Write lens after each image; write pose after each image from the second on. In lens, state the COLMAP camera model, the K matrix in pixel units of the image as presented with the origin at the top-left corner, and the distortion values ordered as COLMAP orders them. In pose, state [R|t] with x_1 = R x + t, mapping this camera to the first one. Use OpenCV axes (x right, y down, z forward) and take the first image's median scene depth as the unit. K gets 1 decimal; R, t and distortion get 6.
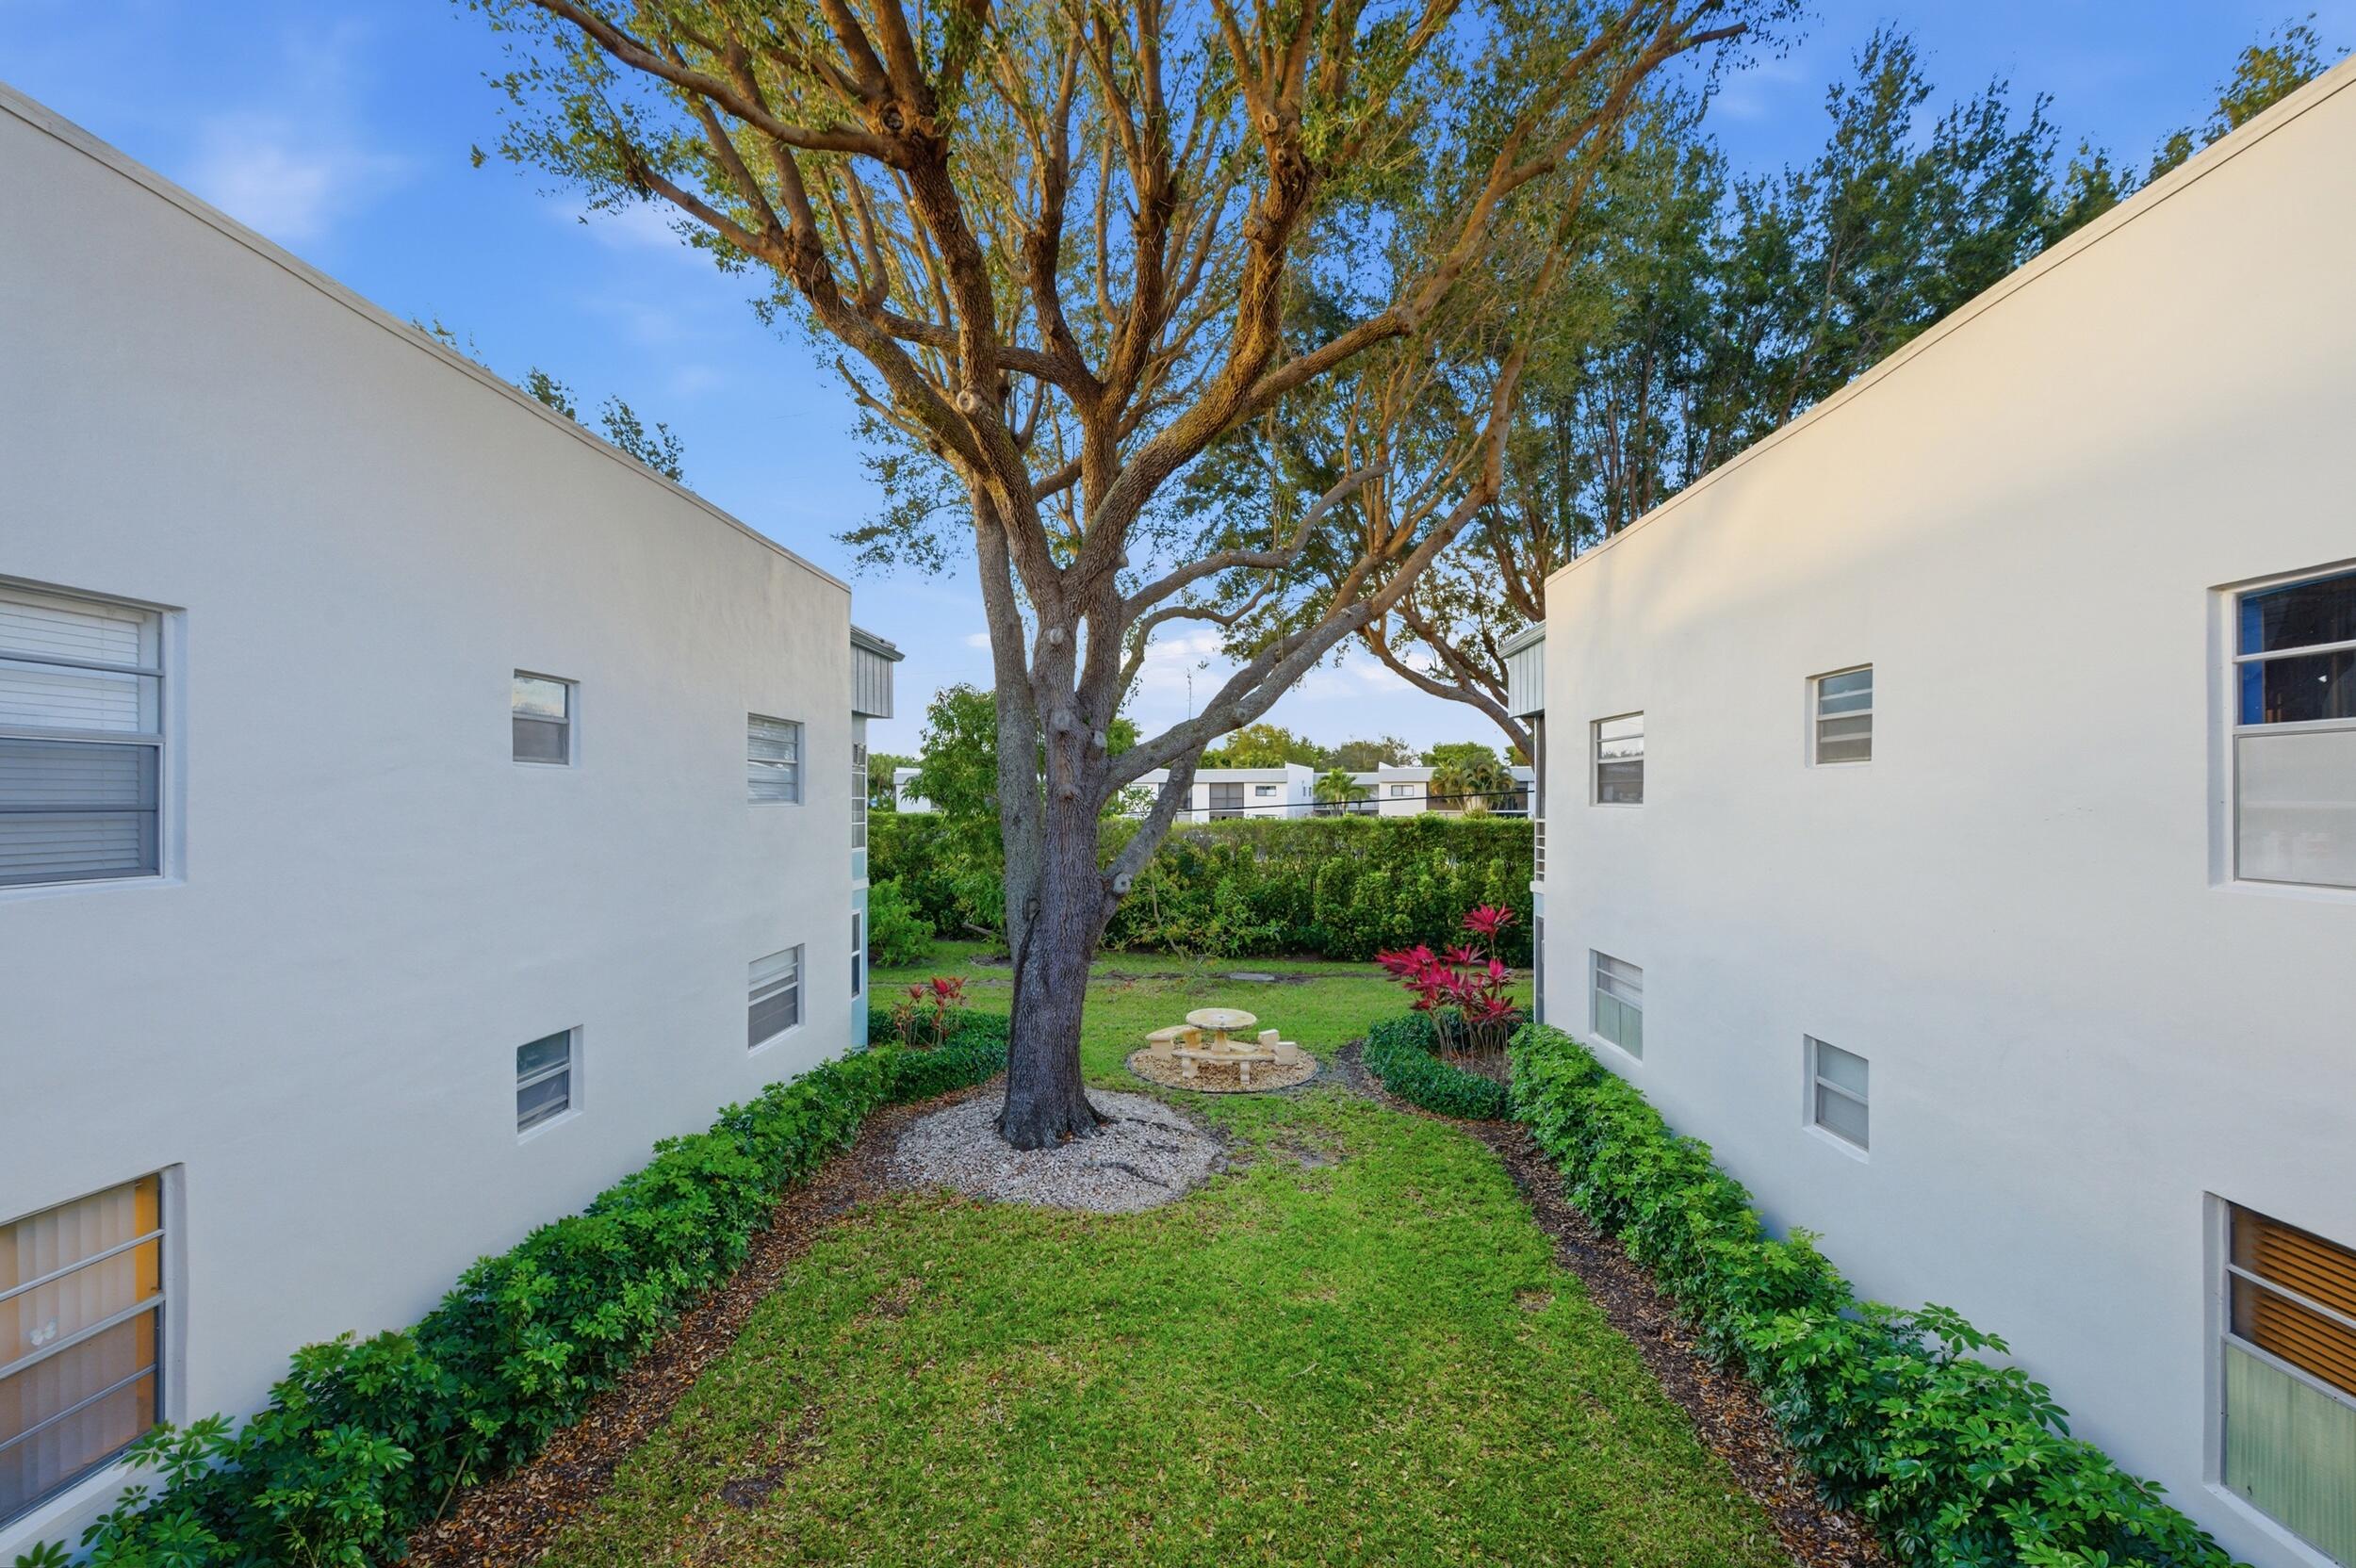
lens RADIAL K [[941.8, 0, 1175.8], [0, 941.8, 802.9], [0, 0, 1]] dist [0.001120, -0.000871]
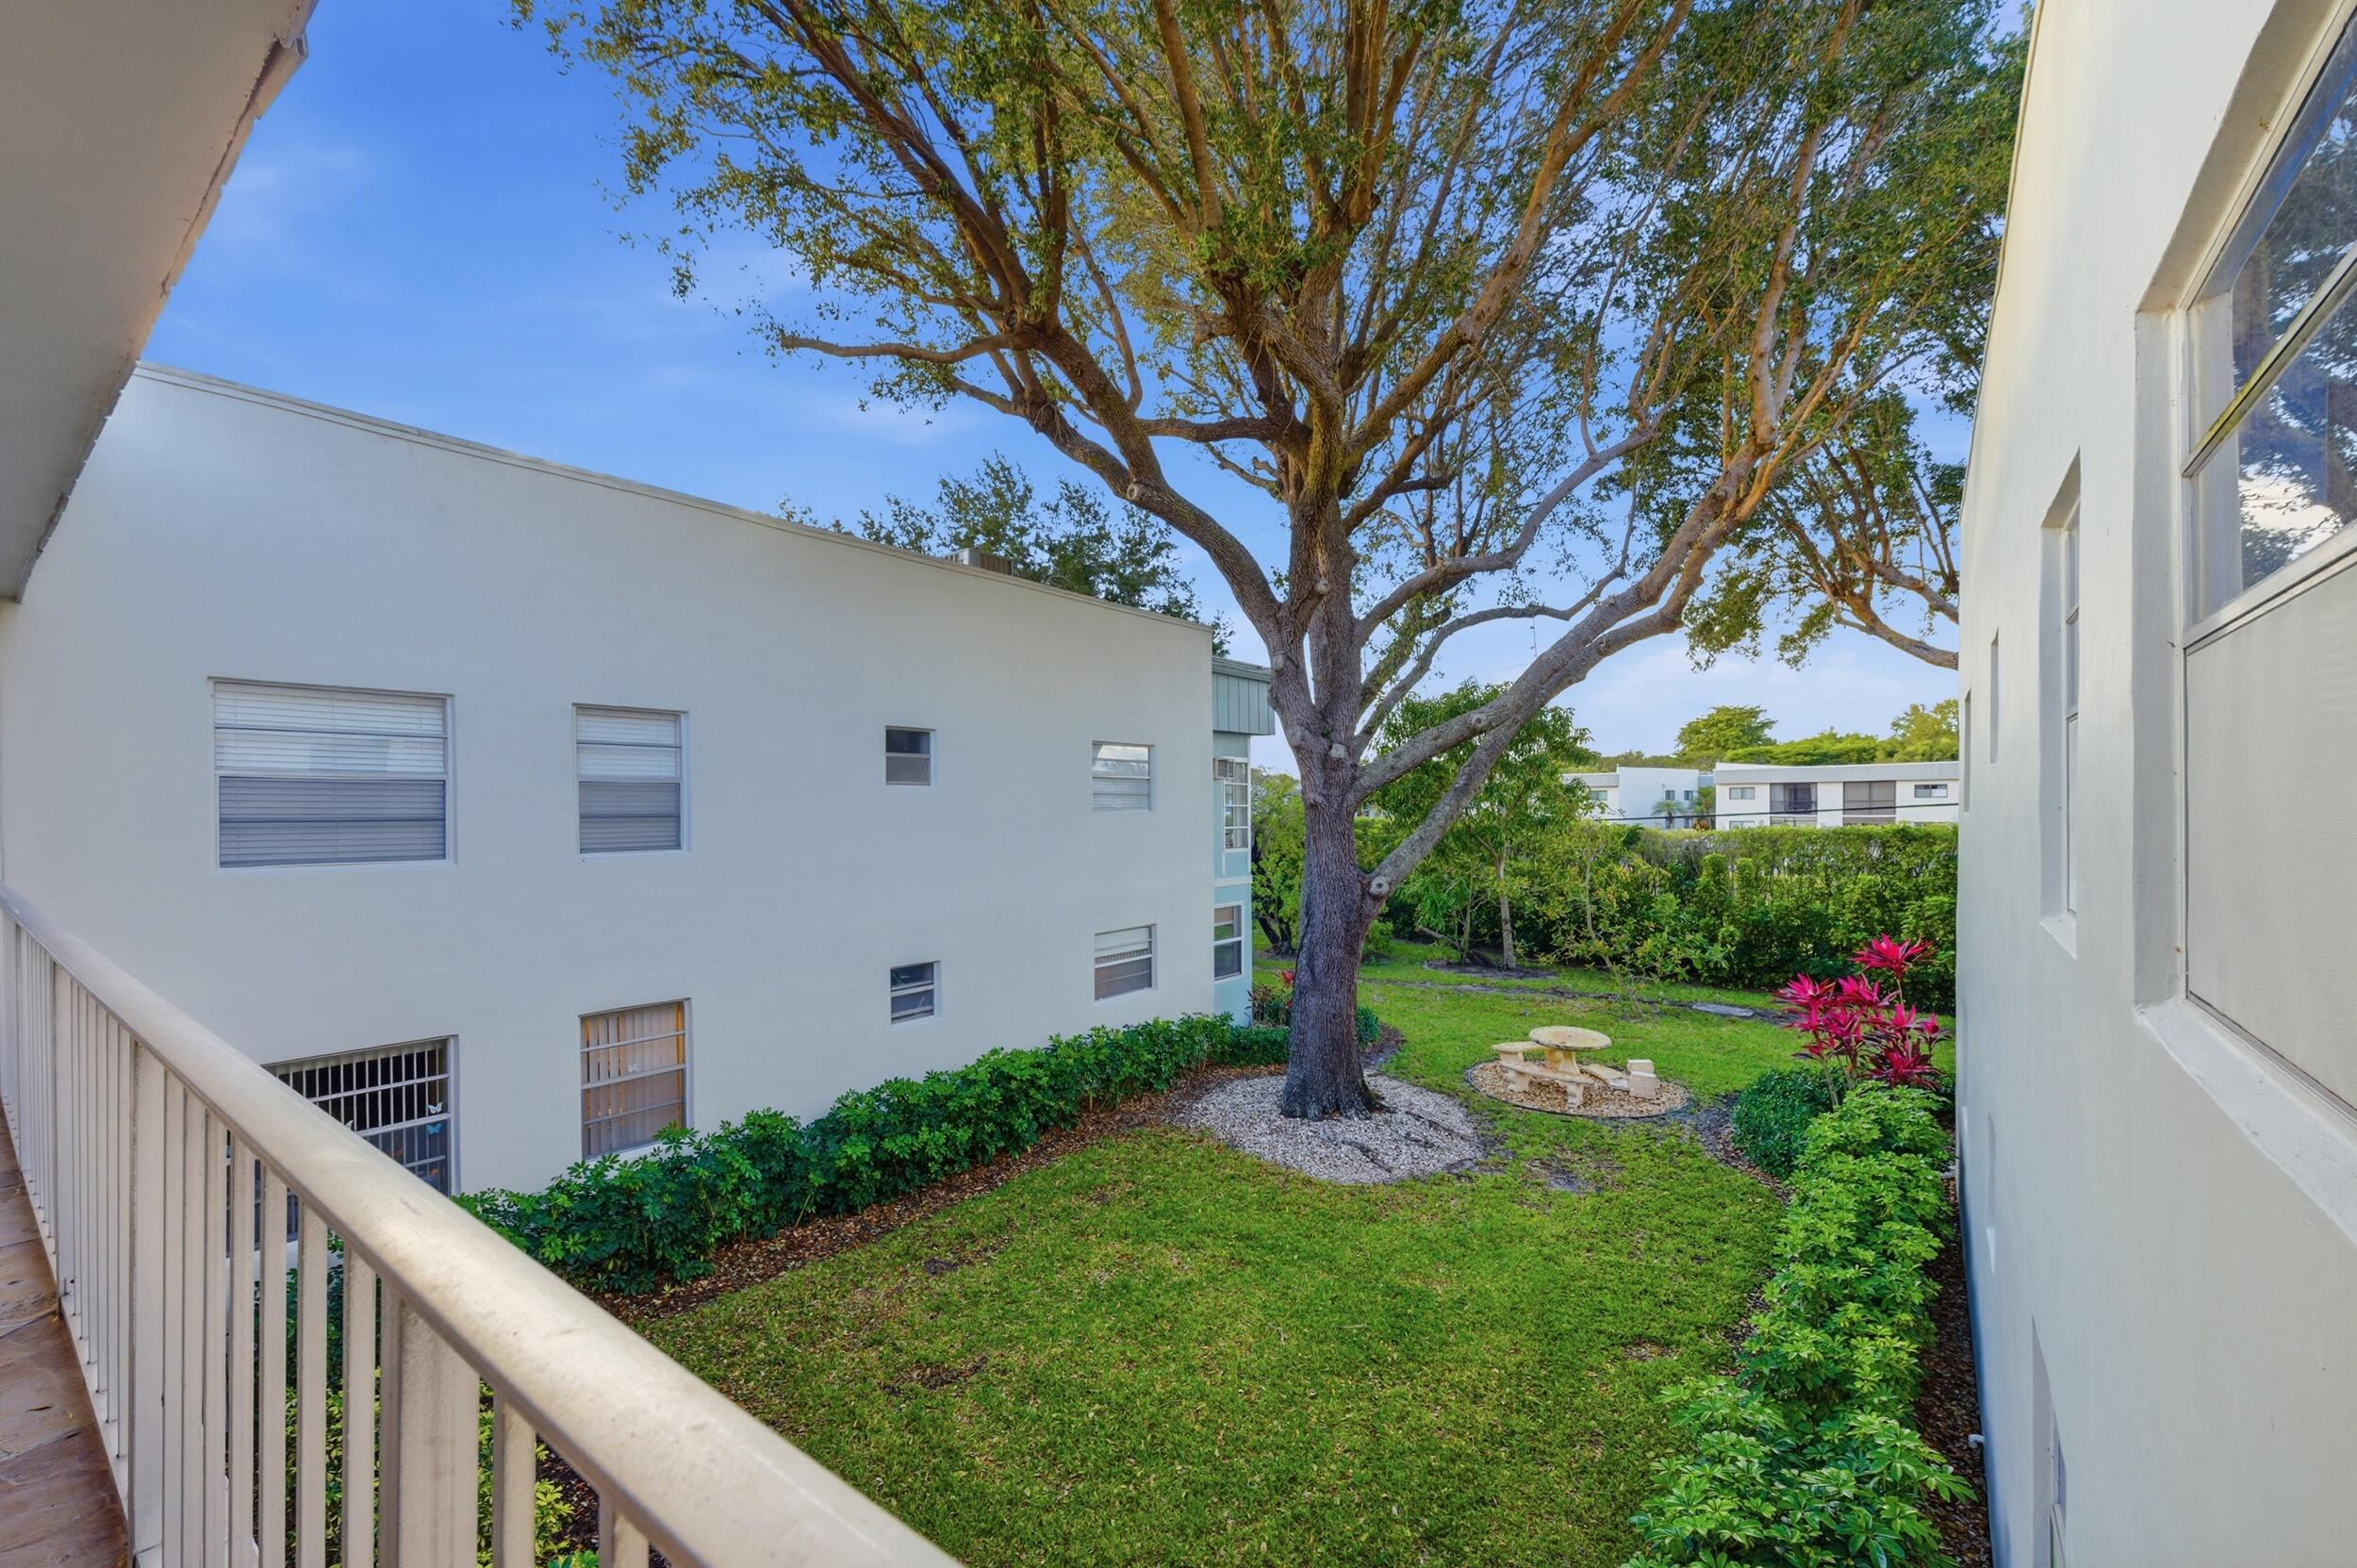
lens RADIAL K [[963.7, 0, 1178.1], [0, 963.7, 824.3], [0, 0, 1]] dist [0.001260, -0.000018]
pose [[0.818273, 0.006342, -0.574795, 0.383788], [0.002831, 0.999883, 0.015062, -0.000510], [0.574823, -0.013952, 0.818159, -0.017288]]
